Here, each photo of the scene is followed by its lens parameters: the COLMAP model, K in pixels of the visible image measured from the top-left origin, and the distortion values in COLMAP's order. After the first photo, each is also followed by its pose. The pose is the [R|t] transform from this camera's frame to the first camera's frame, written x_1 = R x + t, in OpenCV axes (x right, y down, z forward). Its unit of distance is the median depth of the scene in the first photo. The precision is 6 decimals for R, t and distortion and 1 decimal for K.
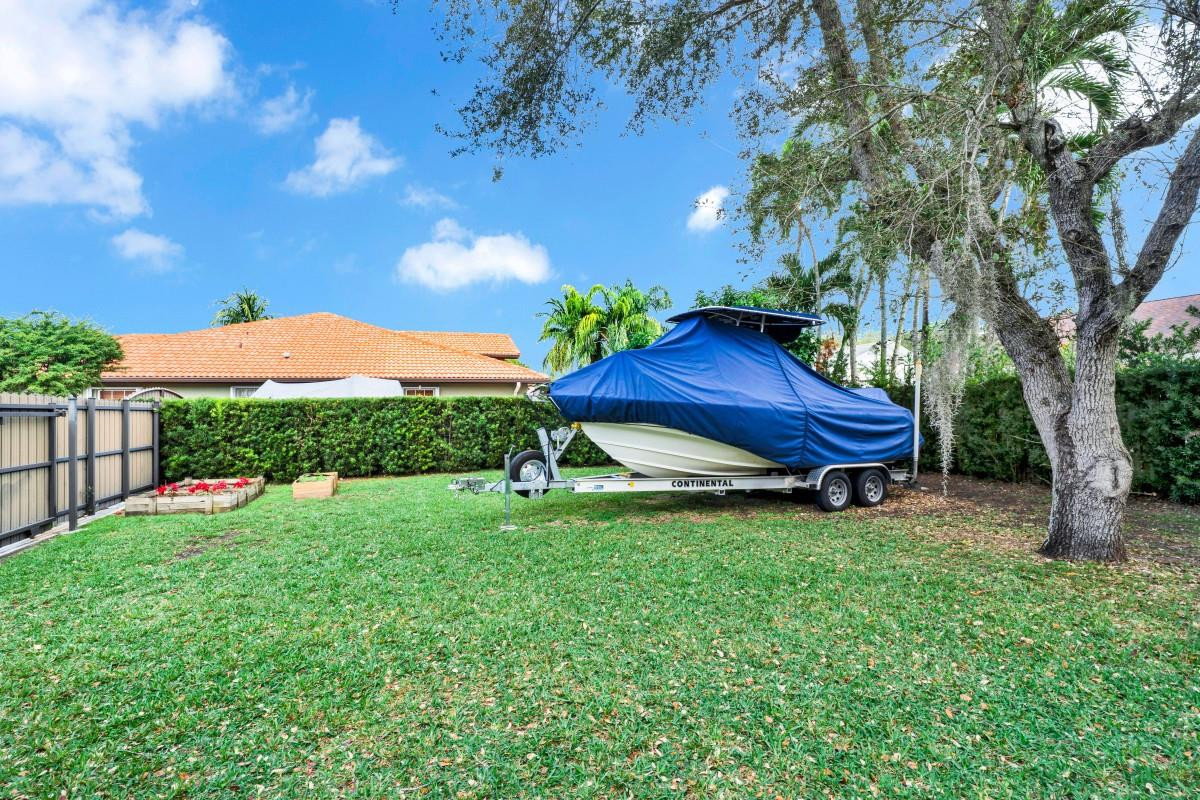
lens RADIAL K [[499.7, 0, 600.0], [0, 499.7, 400.0], [0, 0, 1]] dist [0.000582, 0.000100]
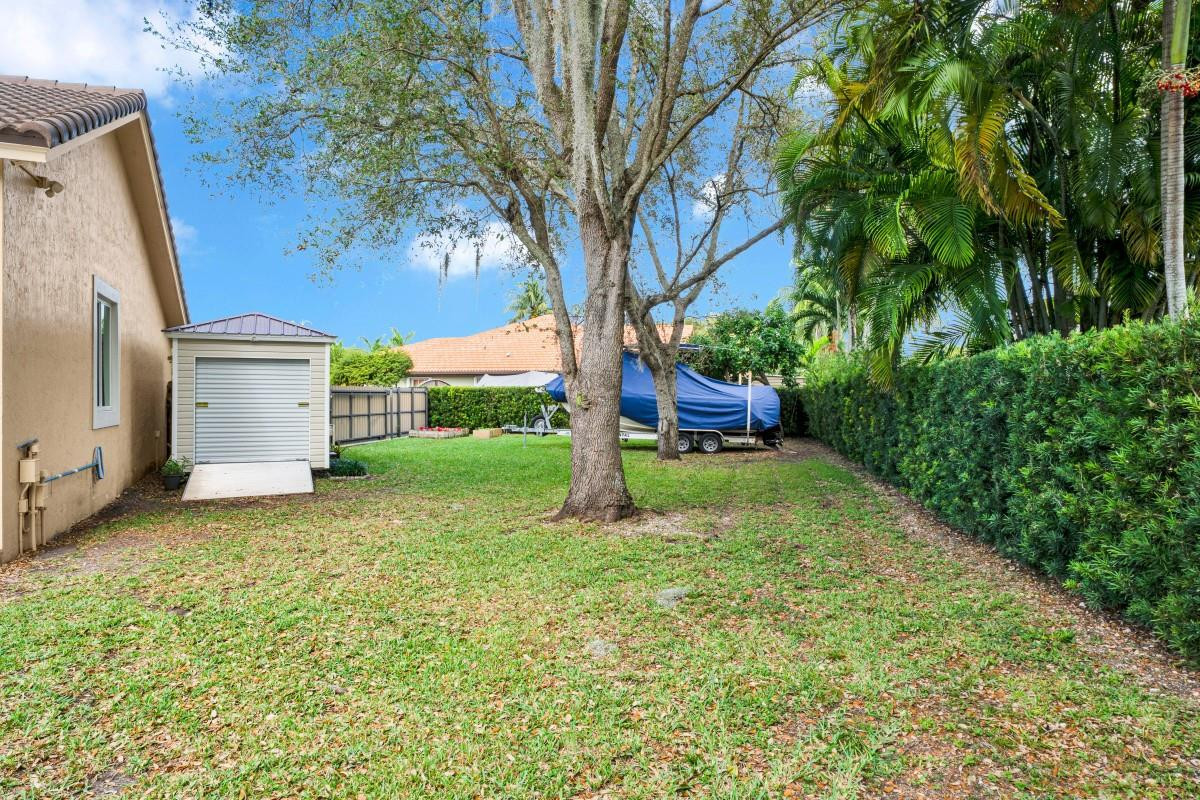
lens RADIAL K [[564.4, 0, 600.0], [0, 564.4, 400.0], [0, 0, 1]] dist [0.000594, 0.000078]
pose [[0.879022, 0.021807, -0.476281, 0.826844], [-0.006998, 0.999436, 0.032845, -0.028943], [0.476729, -0.025538, 0.878679, -0.674842]]
